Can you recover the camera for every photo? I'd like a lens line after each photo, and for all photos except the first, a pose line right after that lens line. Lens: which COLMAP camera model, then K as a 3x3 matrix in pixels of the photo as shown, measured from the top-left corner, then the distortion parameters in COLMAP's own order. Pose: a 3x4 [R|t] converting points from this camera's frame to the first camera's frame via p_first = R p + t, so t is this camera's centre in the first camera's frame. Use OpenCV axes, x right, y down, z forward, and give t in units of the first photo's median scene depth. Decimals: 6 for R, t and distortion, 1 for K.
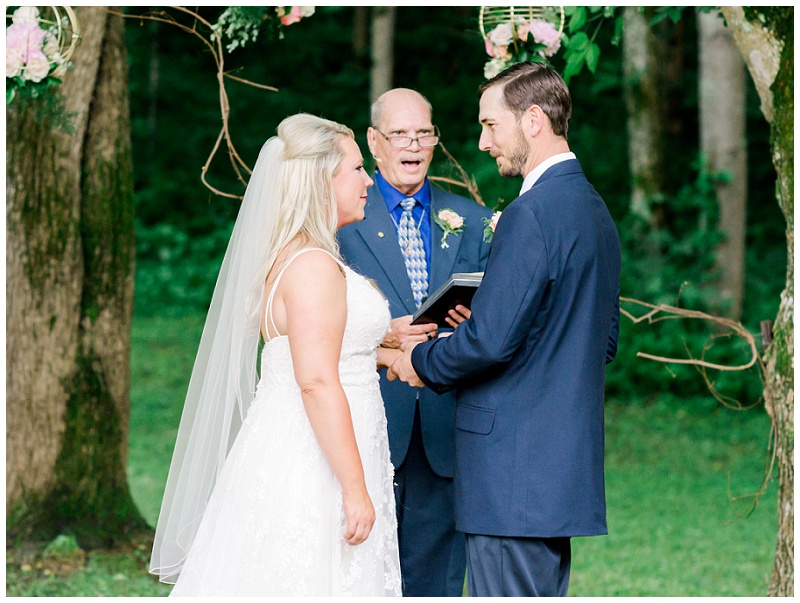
lens RADIAL K [[2968.4, 0, 400.1], [0, 2968.4, 301.3], [0, 0, 1]] dist [-0.295704, 0.000000]
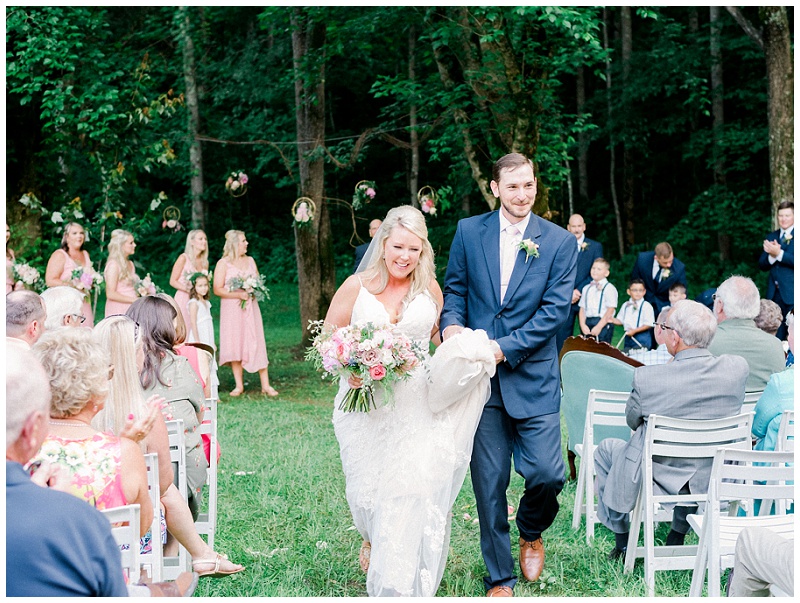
lens RADIAL K [[1188.4, 0, 400.7], [0, 1188.4, 303.0], [0, 0, 1]] dist [-0.128730, 0.000000]
pose [[0.996879, -0.069395, -0.037635, 0.040143], [0.070137, 0.997361, 0.018751, 0.009514], [0.036235, -0.021332, 0.999116, -0.429079]]
